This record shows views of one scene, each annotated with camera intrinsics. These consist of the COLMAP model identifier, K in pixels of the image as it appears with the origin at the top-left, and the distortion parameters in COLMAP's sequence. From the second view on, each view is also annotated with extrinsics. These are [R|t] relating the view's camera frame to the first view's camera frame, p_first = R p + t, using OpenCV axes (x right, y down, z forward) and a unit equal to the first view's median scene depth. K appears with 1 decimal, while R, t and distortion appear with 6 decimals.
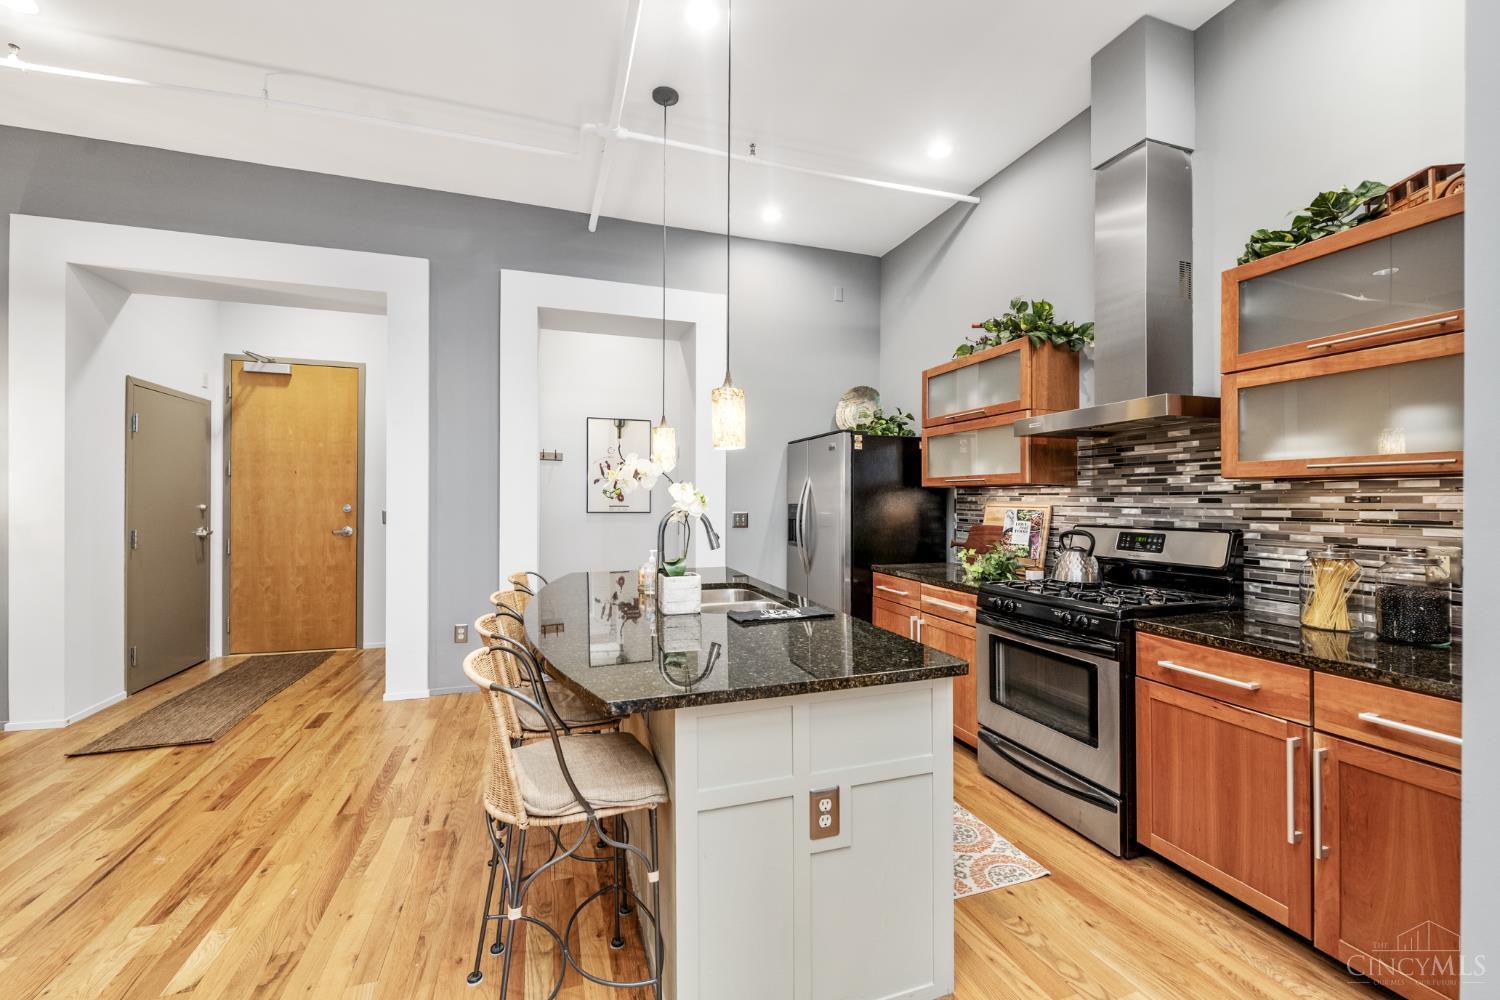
lens RADIAL K [[614.9, 0, 754.9], [0, 614.9, 502.8], [0, 0, 1]] dist [-0.011029, 0.000237]
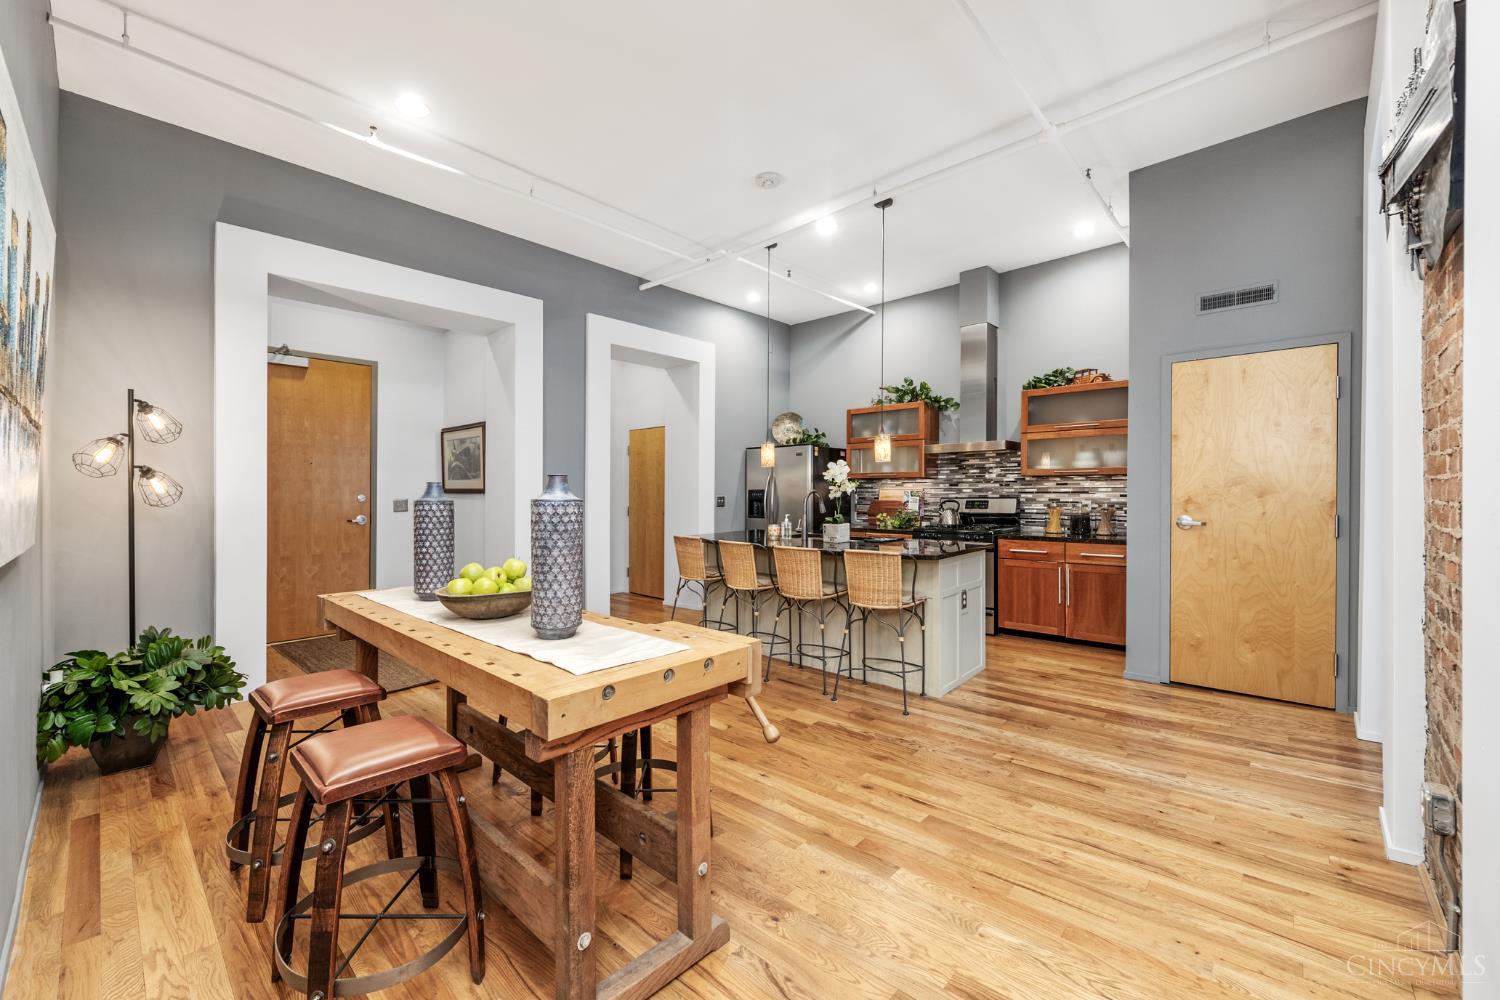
lens RADIAL K [[609.1, 0, 769.0], [0, 609.1, 503.9], [0, 0, 1]] dist [-0.011641, -0.000185]
pose [[0.864637, -0.019654, 0.502013, -0.748949], [0.011051, 0.999737, 0.020105, 0.007530], [-0.502276, -0.011836, 0.864627, -0.336278]]
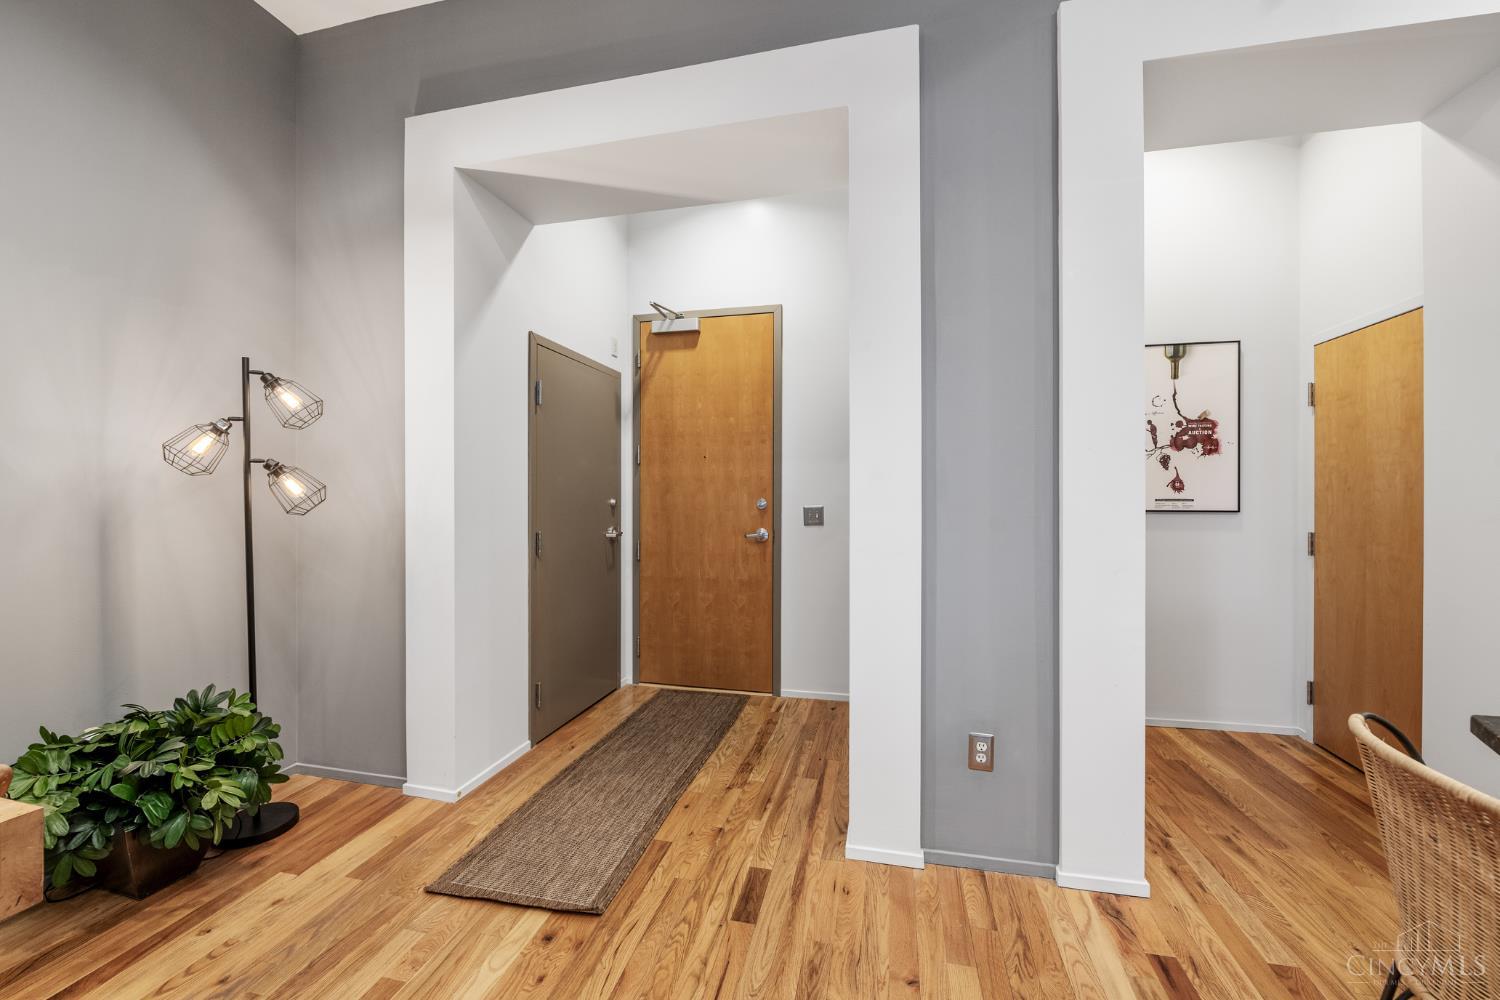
lens RADIAL K [[611.3, 0, 740.7], [0, 611.3, 495.3], [0, 0, 1]] dist [0.001155, 0.000062]
pose [[0.842578, -0.007191, -0.538526, -0.372848], [0.004359, 0.999969, -0.006532, 0.004556], [0.538557, 0.003156, 0.842583, 0.467559]]
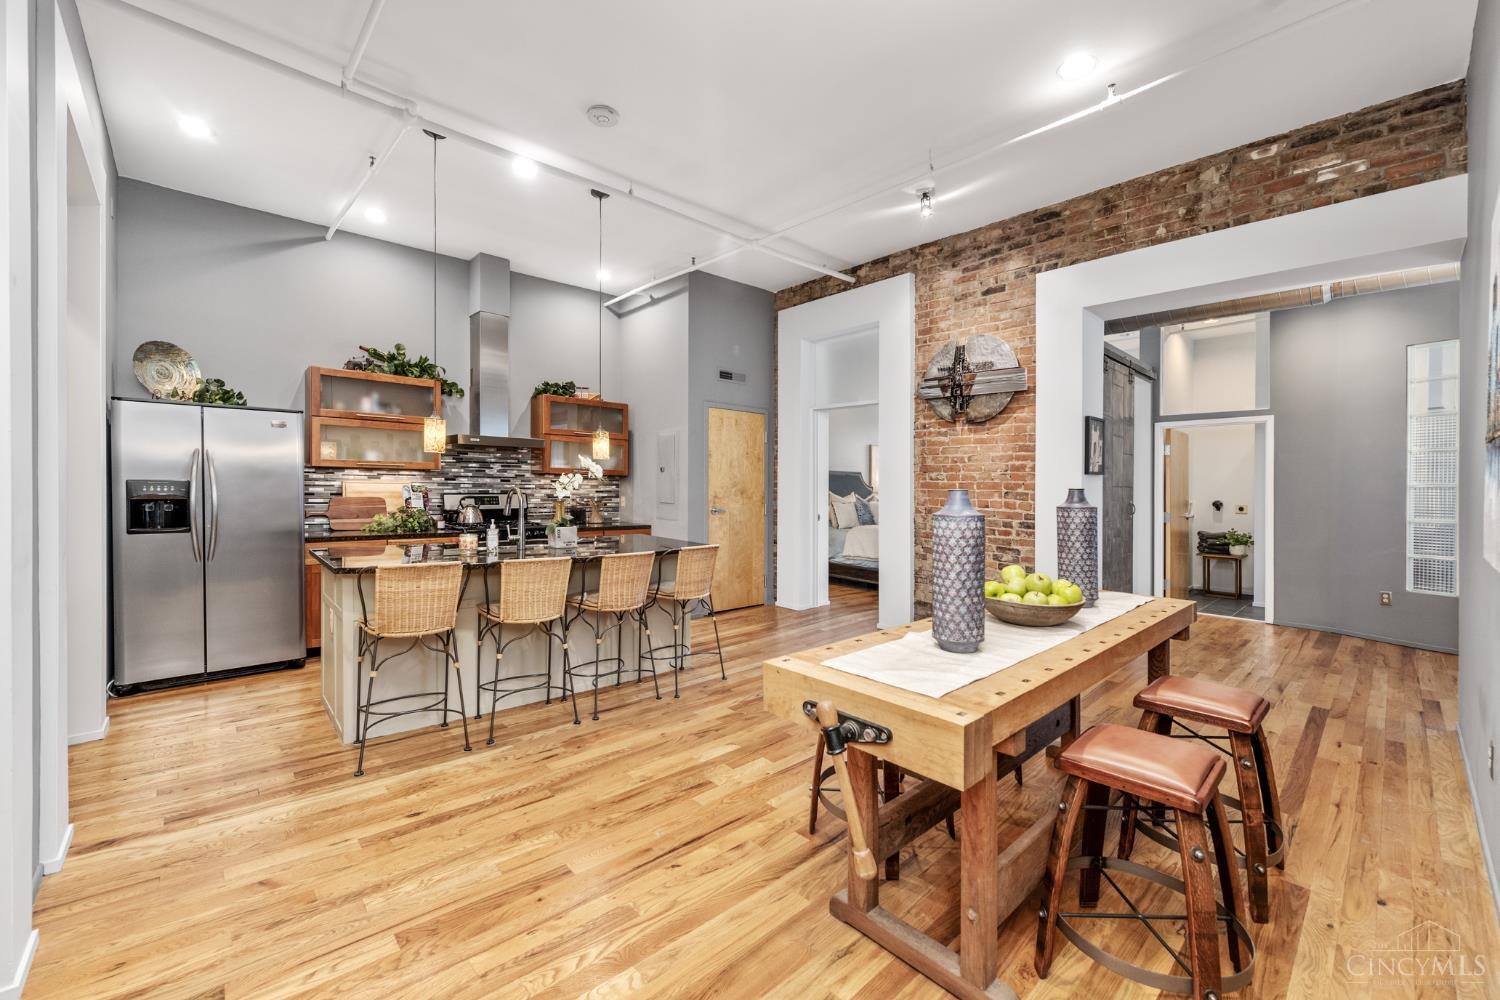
lens RADIAL K [[588.4, 0, 748.2], [0, 588.4, 493.4], [0, 0, 1]] dist [-0.013857, 0.000256]
pose [[-0.410187, -0.024546, 0.911671, -1.068903], [-0.014293, 0.999688, 0.020485, -0.009320], [-0.911889, -0.004628, -0.410410, 0.698939]]
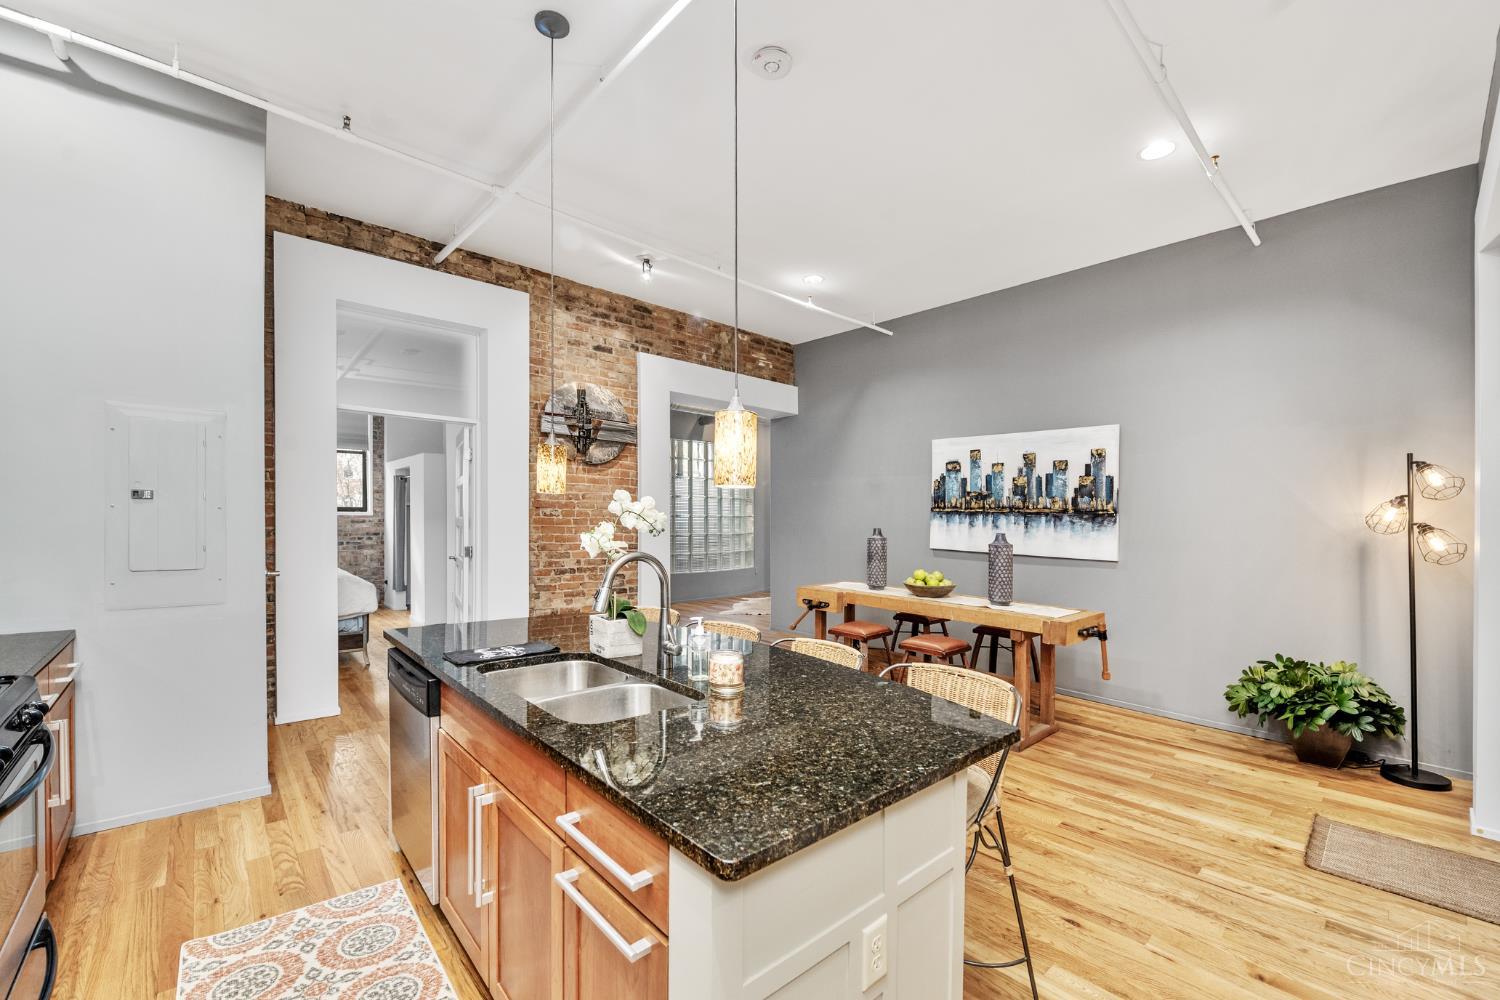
lens RADIAL K [[608.0, 0, 701.0], [0, 608.0, 513.8], [0, 0, 1]] dist [-0.002977, 0.000123]
pose [[-0.935728, -0.019948, -0.352157, 0.072050], [-0.020141, 0.999792, -0.003116, -0.025079], [0.352146, 0.004177, -0.935936, 1.139424]]
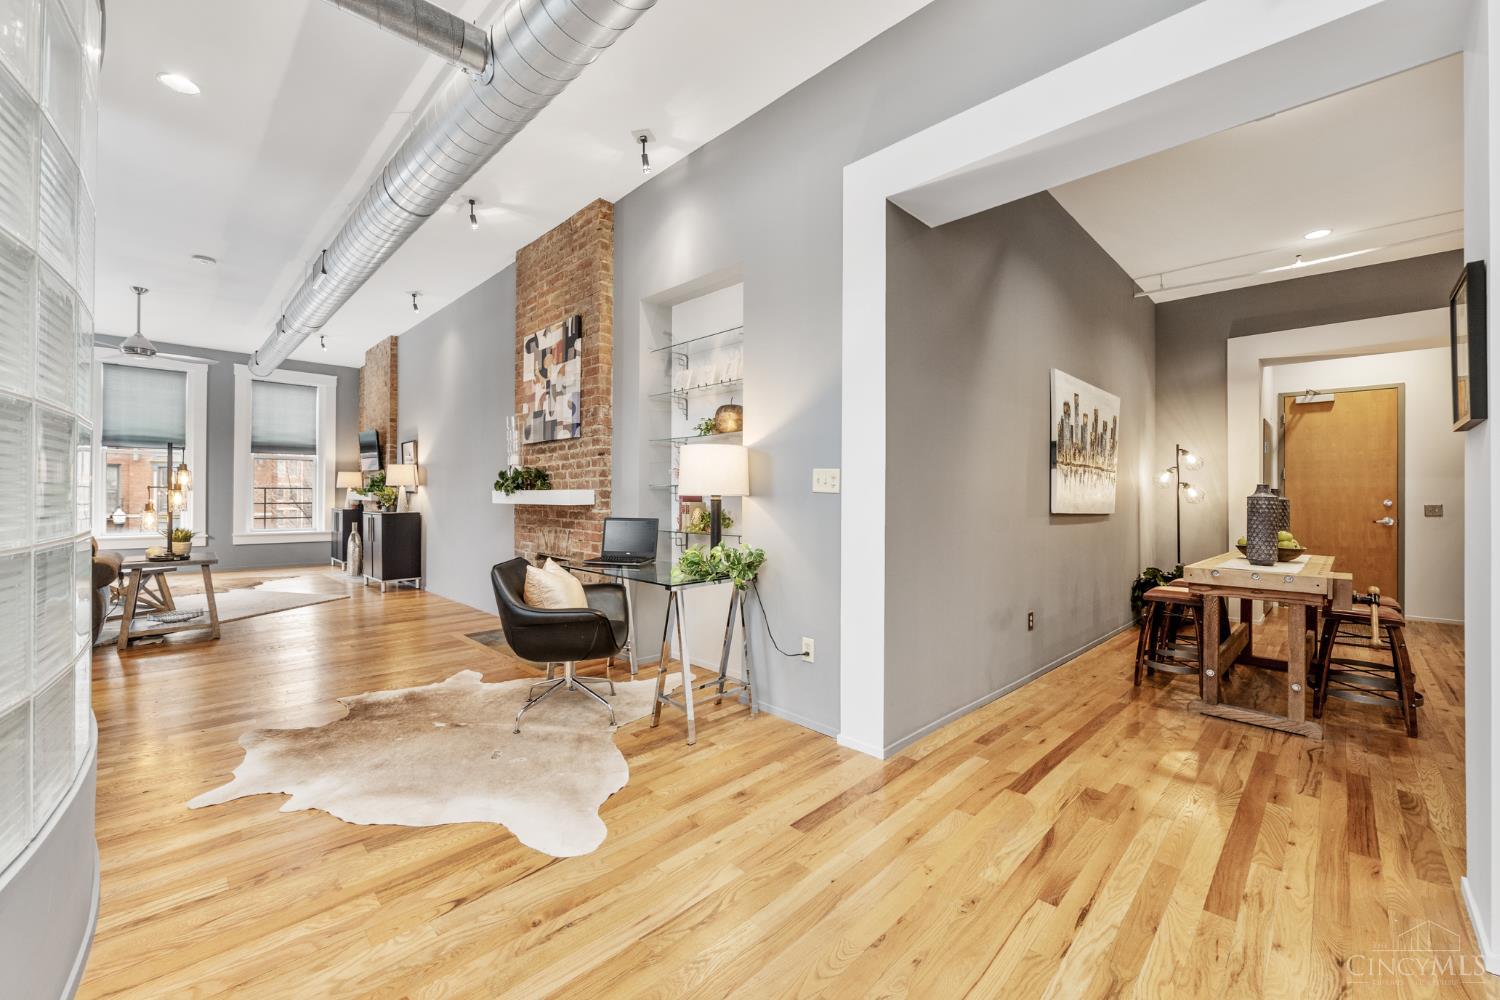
lens RADIAL K [[599.3, 0, 745.8], [0, 599.3, 493.5], [0, 0, 1]] dist [-0.011682, -0.000152]
pose [[0.444227, -0.011224, -0.895844, -0.225320], [-0.008143, 0.999830, -0.016565, 0.026142], [0.895877, 0.014654, 0.444060, -0.882565]]
